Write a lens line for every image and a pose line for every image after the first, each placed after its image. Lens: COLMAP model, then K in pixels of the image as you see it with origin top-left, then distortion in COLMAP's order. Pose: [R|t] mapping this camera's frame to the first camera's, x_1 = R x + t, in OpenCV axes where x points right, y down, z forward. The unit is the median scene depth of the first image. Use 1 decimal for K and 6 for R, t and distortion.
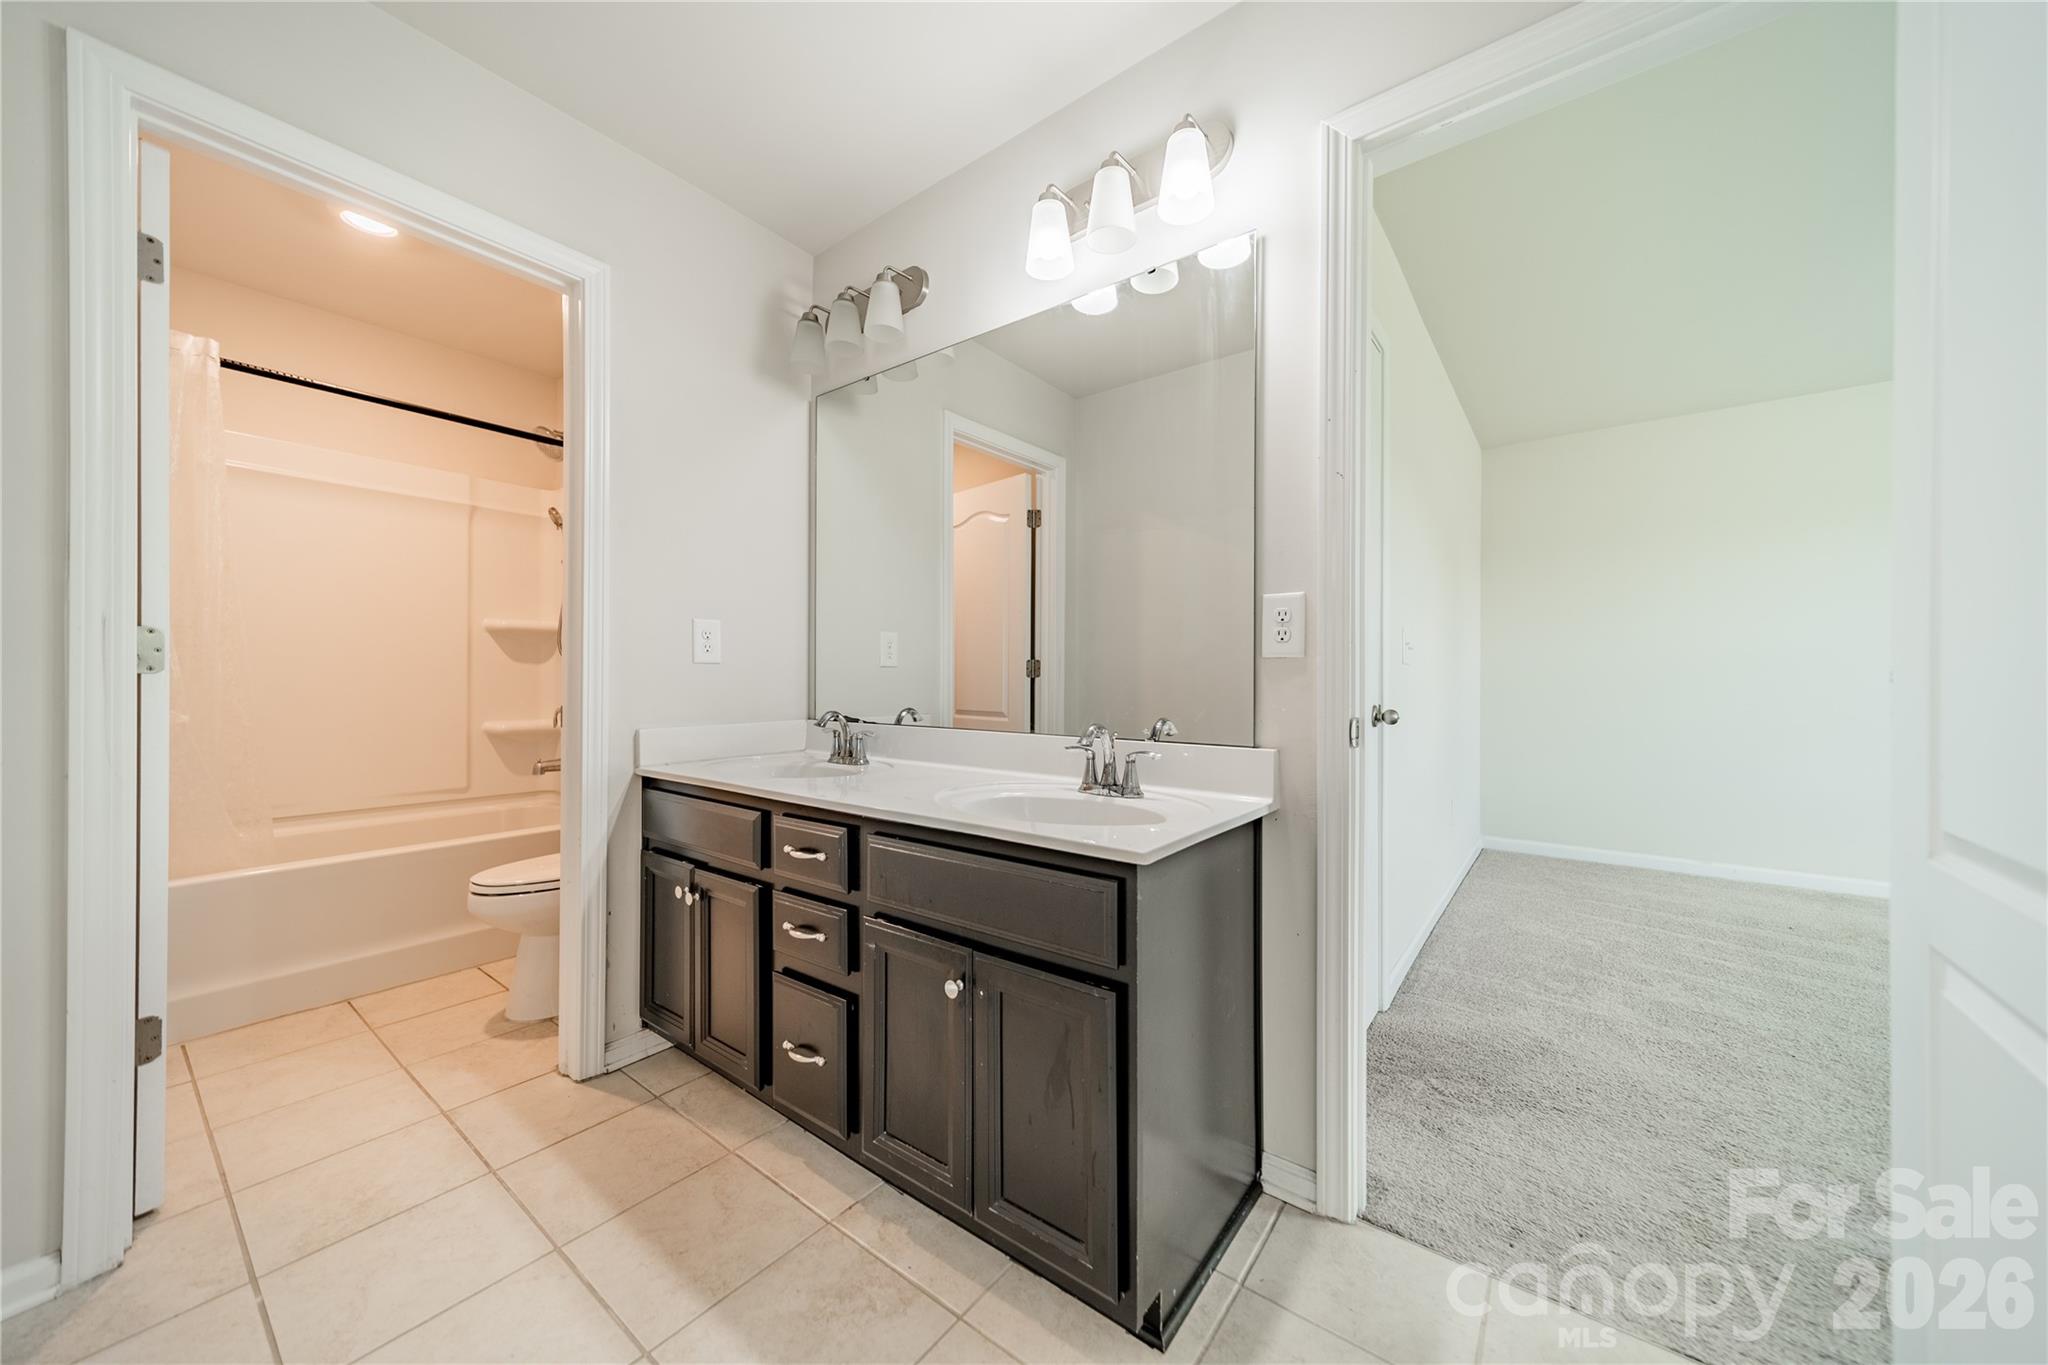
lens RADIAL K [[714.4, 0, 1019.7], [0, 714.4, 685.3], [0, 0, 1]] dist [0.001449, 0.000193]
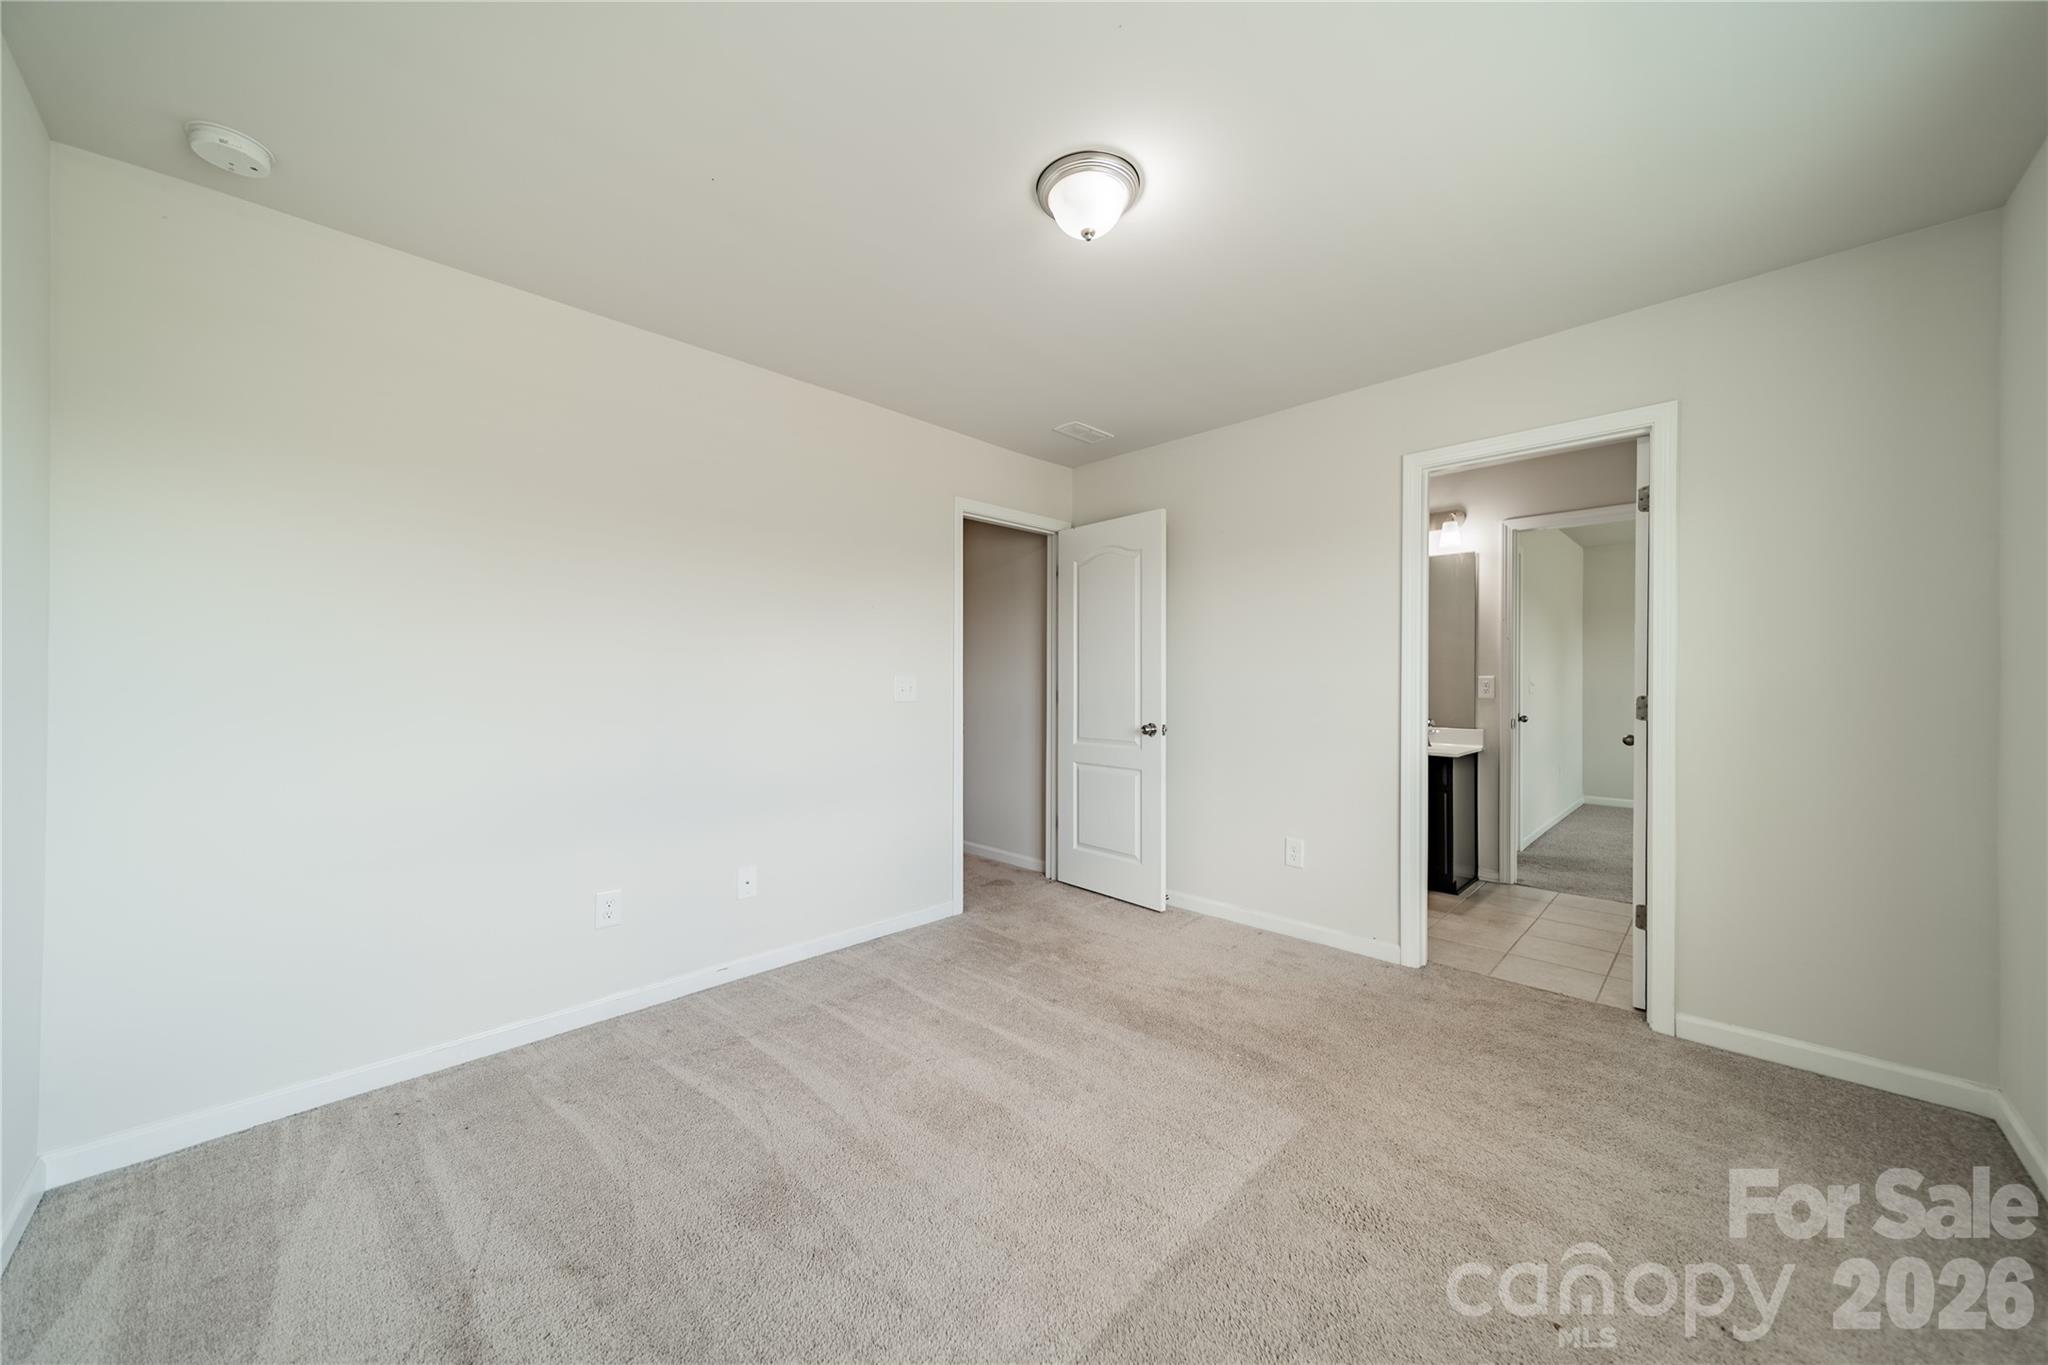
lens RADIAL K [[714.4, 0, 1019.7], [0, 714.4, 685.3], [0, 0, 1]] dist [0.001449, 0.000193]
pose [[0.992052, -0.000833, -0.125827, -1.169583], [0.000679, 0.999999, -0.001269, -0.089279], [0.125828, 0.001174, 0.992051, -2.168059]]
